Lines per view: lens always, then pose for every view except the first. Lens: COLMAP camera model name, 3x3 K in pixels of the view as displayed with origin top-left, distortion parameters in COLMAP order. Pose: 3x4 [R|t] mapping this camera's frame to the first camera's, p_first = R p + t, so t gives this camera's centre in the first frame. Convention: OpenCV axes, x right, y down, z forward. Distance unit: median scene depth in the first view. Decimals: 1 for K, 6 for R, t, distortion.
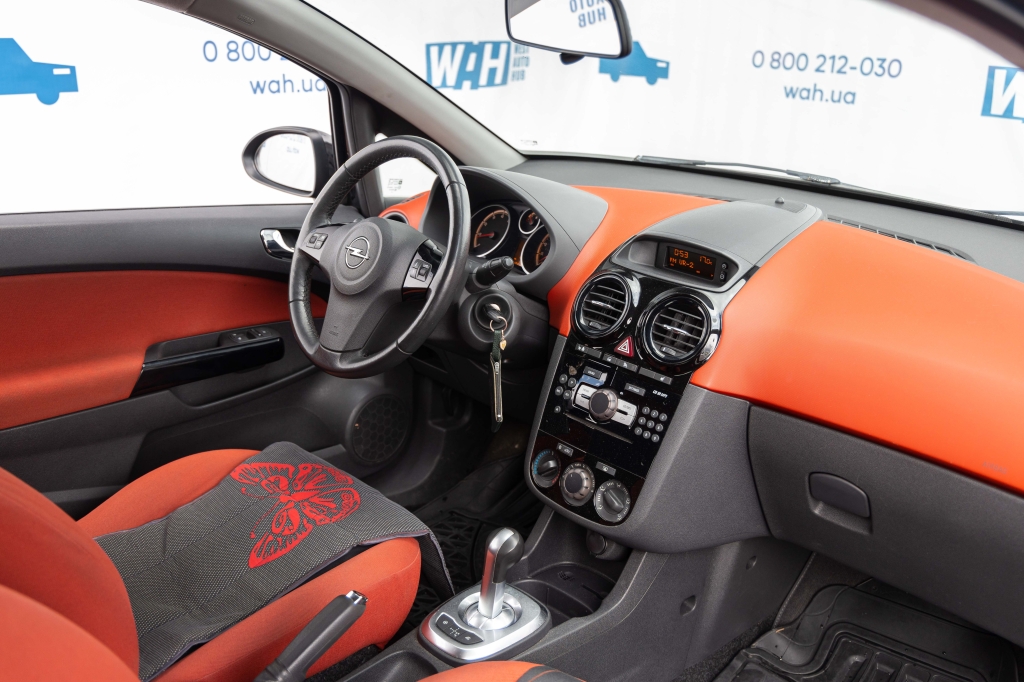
lens RADIAL K [[960.5, 0, 511.2], [0, 960.5, 337.0], [0, 0, 1]] dist [0.018607, 0.000000]
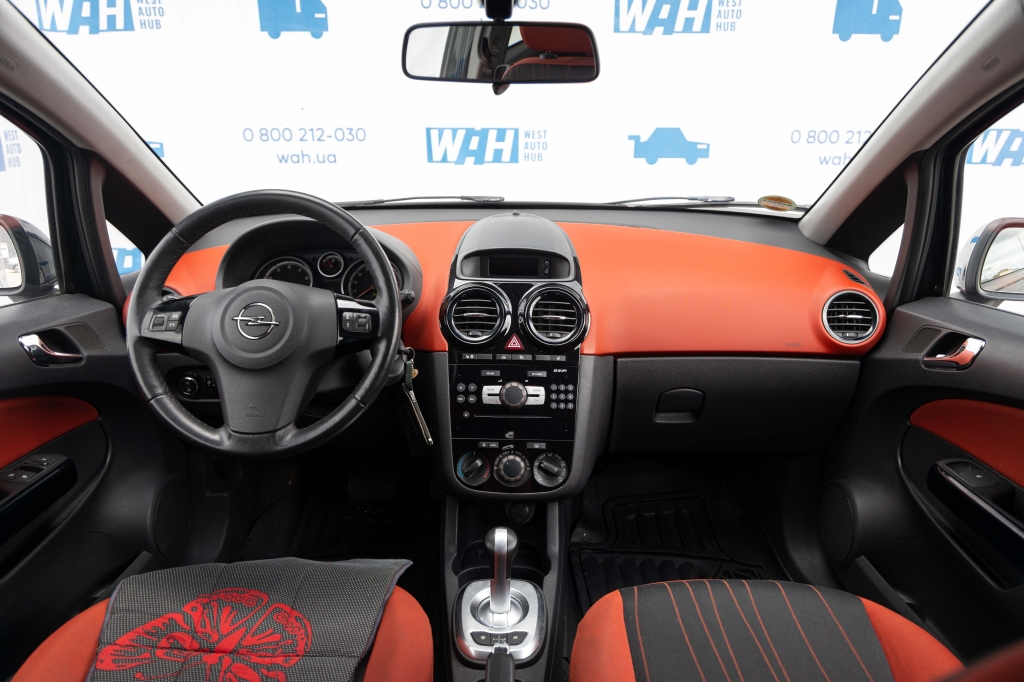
lens RADIAL K [[684.5, 0, 516.3], [0, 684.5, 343.1], [0, 0, 1]] dist [0.007284, 0.008484]
pose [[0.703226, -0.252452, 0.664637, -0.420998], [0.254346, 0.962297, 0.096400, -0.067260], [-0.663914, 0.101257, 0.740922, 0.362941]]
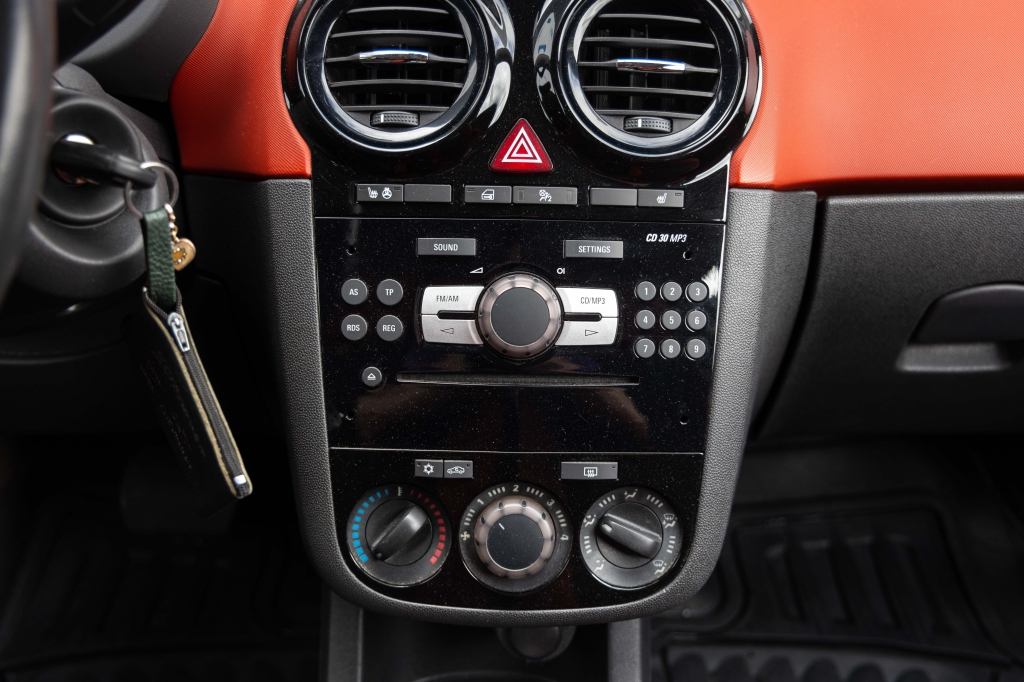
lens RADIAL K [[1010.3, 0, 515.2], [0, 1010.3, 340.4], [0, 0, 1]] dist [0.008958, 0.000000]
pose [[0.696416, -0.365889, 0.617357, -0.143390], [0.252783, 0.930197, 0.266145, -0.024417], [-0.671644, -0.029290, 0.740295, 0.686727]]
